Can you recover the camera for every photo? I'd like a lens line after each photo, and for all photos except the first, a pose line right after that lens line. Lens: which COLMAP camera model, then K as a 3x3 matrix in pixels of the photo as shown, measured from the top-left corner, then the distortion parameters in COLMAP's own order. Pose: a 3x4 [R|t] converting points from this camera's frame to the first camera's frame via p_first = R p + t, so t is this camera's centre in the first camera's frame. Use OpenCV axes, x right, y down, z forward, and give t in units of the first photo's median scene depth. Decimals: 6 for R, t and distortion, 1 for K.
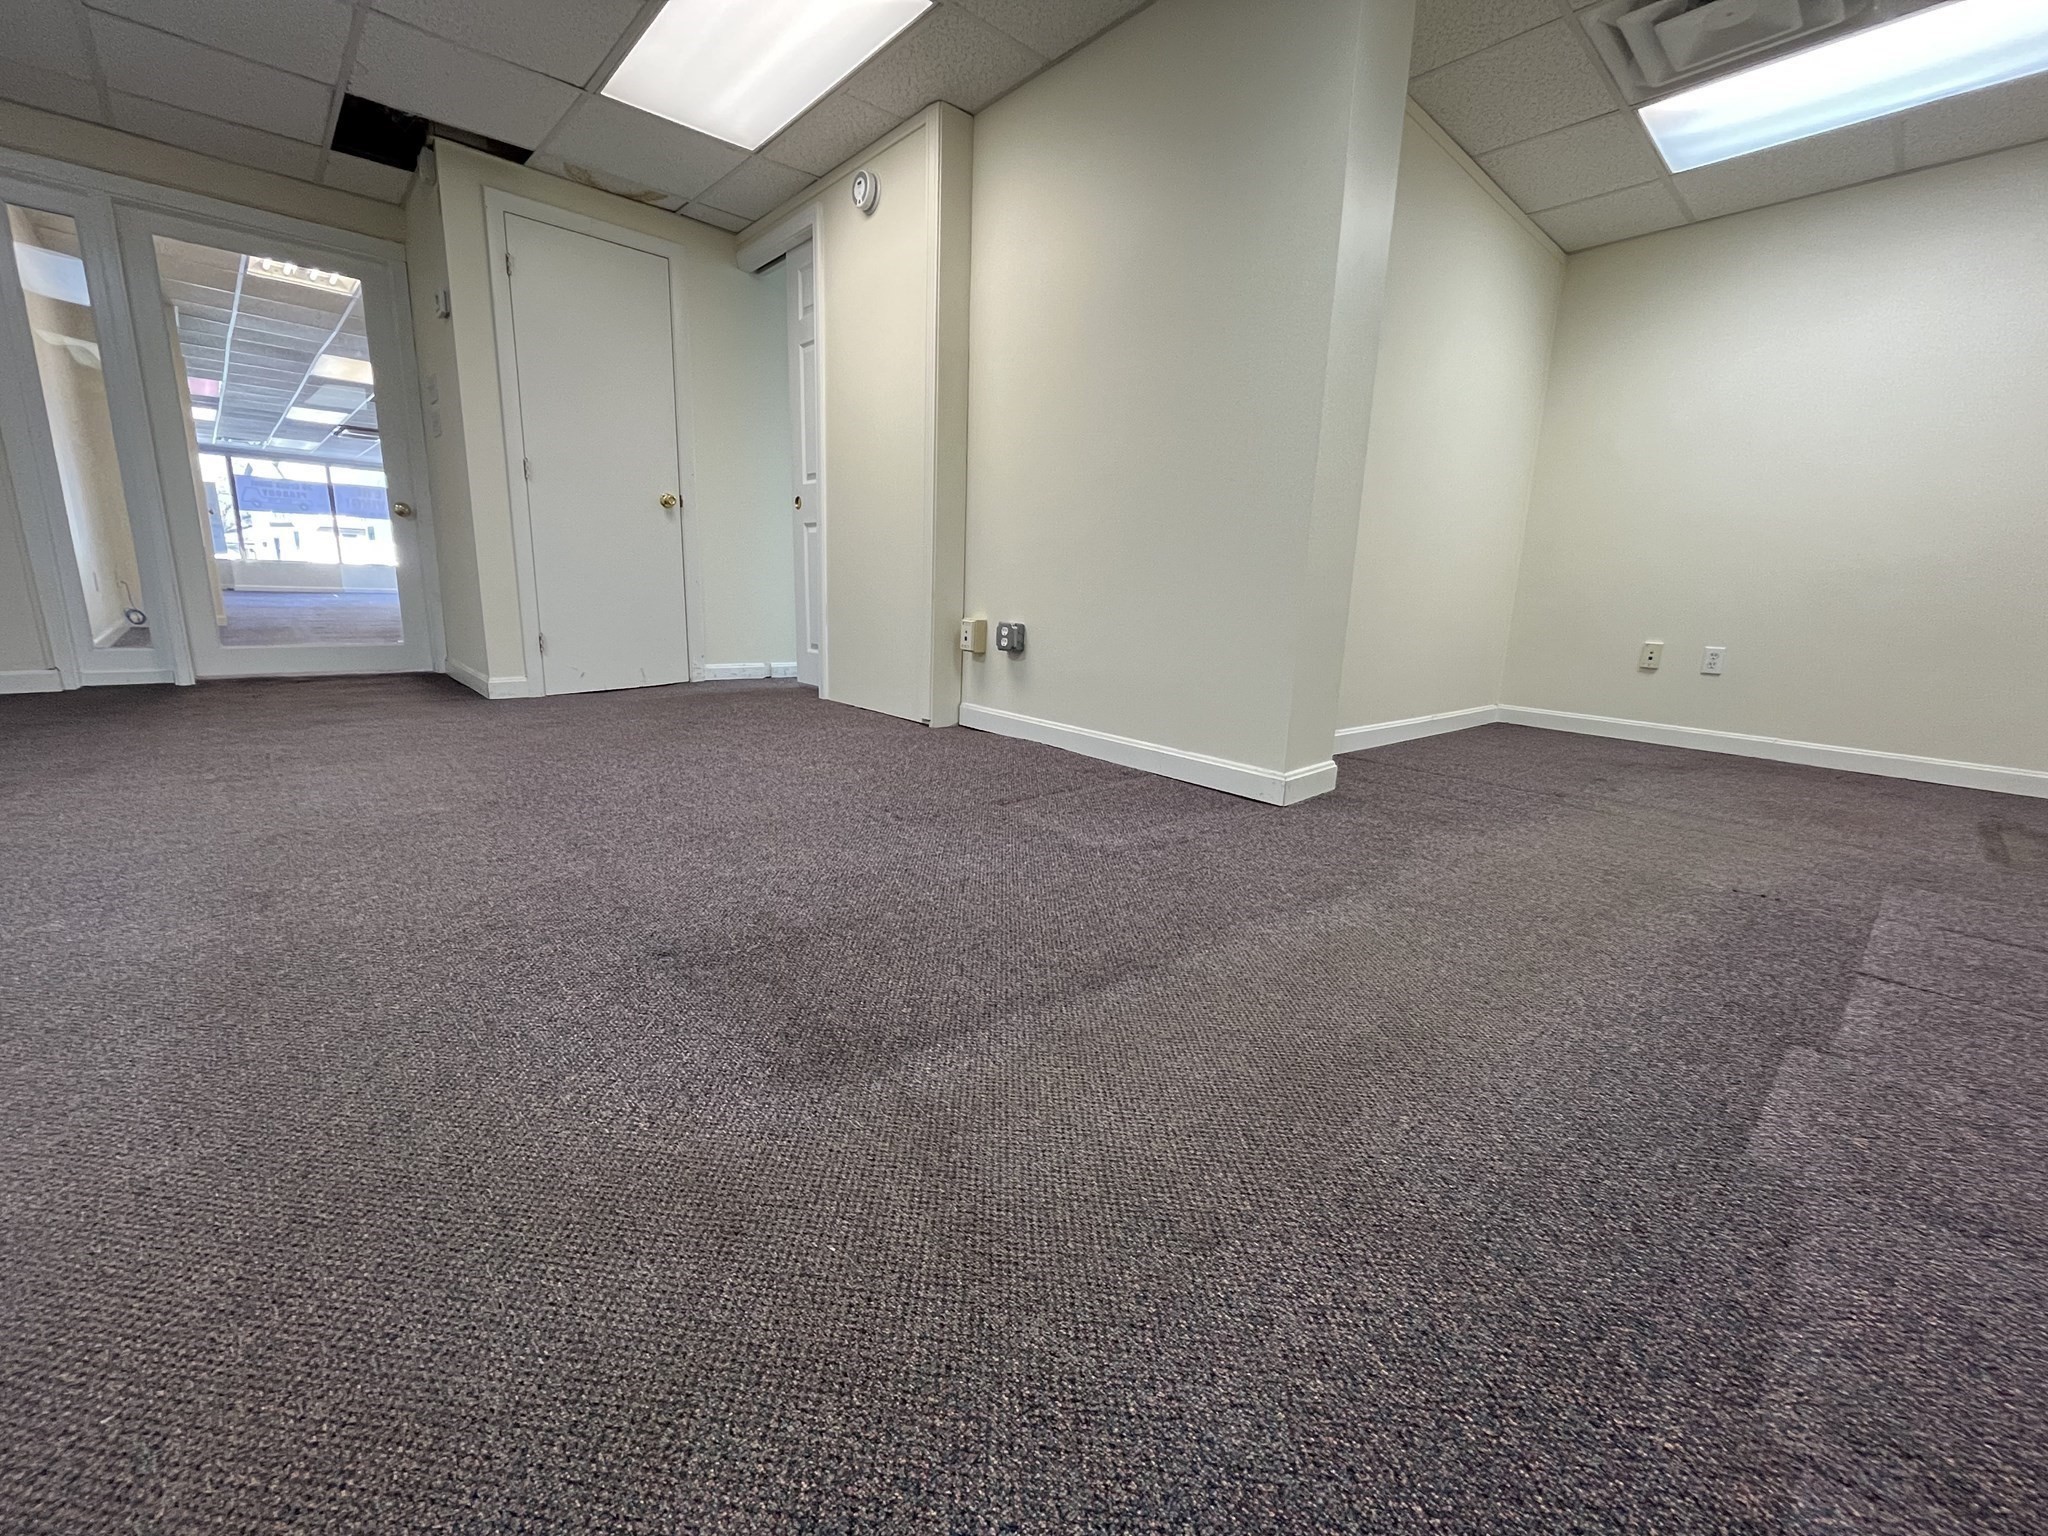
lens RADIAL K [[836.4, 0, 1024.0], [0, 836.4, 768.0], [0, 0, 1]] dist [0.001186, -0.000628]
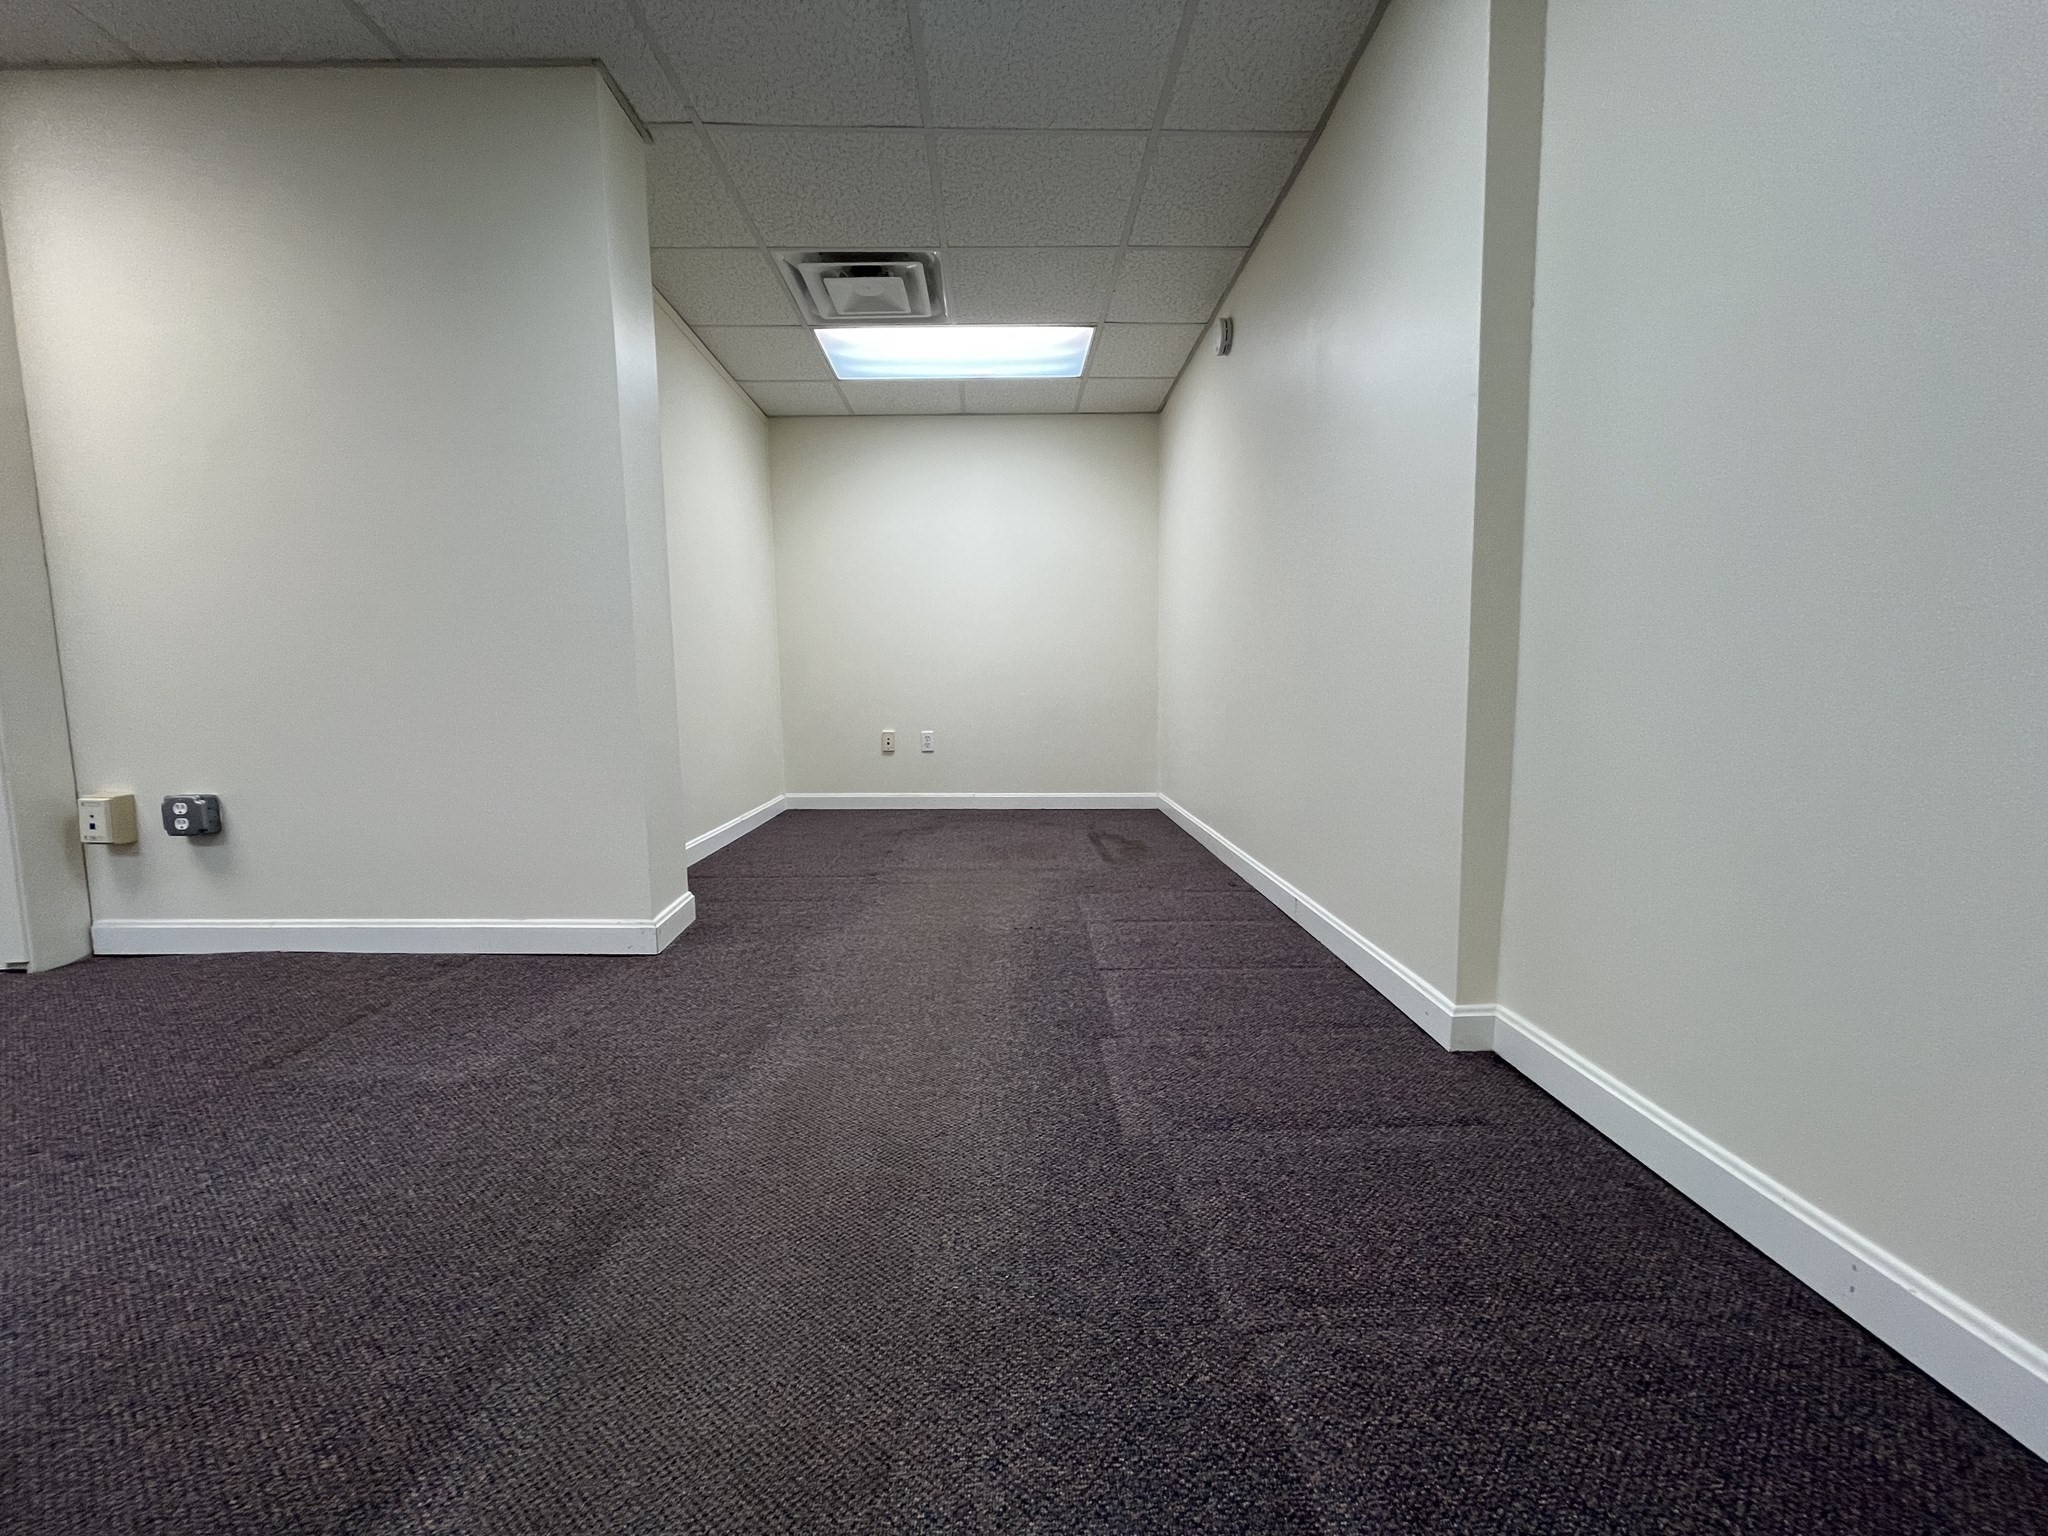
lens RADIAL K [[834.1, 0, 1023.4], [0, 834.1, 772.1], [0, 0, 1]] dist [-0.005501, -0.000013]
pose [[0.652001, -0.129066, 0.747153, -0.103226], [0.192711, 0.981255, 0.001338, -0.079043], [-0.733320, 0.143112, 0.664651, 0.026640]]
